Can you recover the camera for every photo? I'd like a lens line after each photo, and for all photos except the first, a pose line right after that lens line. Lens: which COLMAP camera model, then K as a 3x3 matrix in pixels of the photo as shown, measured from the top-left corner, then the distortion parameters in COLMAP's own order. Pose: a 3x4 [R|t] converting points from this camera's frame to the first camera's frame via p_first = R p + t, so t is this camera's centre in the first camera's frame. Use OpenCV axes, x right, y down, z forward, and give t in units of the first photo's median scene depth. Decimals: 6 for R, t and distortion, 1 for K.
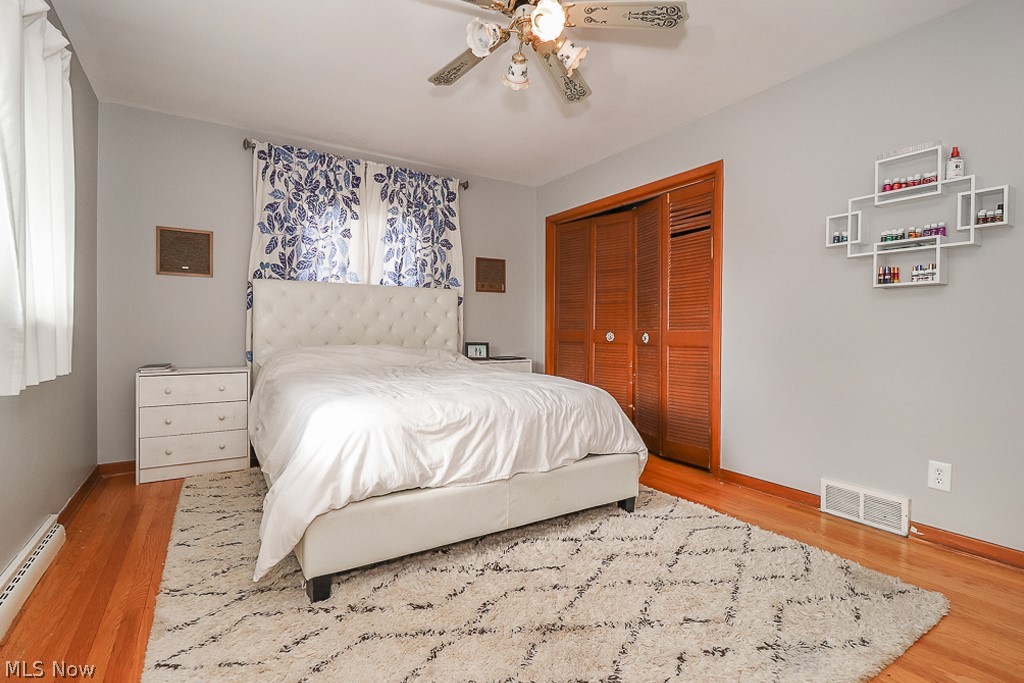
lens RADIAL K [[481.1, 0, 512.0], [0, 481.1, 341.5], [0, 0, 1]] dist [0.004454, 0.000109]
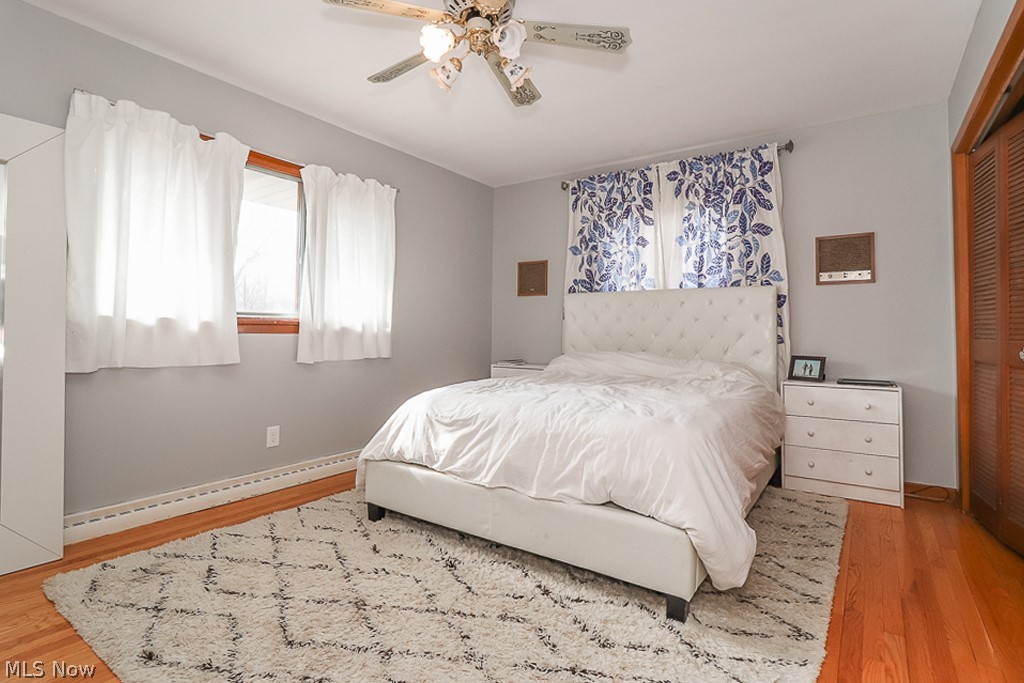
lens RADIAL K [[509.2, 0, 508.8], [0, 509.2, 324.2], [0, 0, 1]] dist [0.006991, -0.000066]
pose [[0.385429, -0.017164, -0.922578, 0.545049], [-0.031066, 0.999019, -0.031564, -0.008945], [0.922214, 0.040826, 0.384518, 0.349935]]
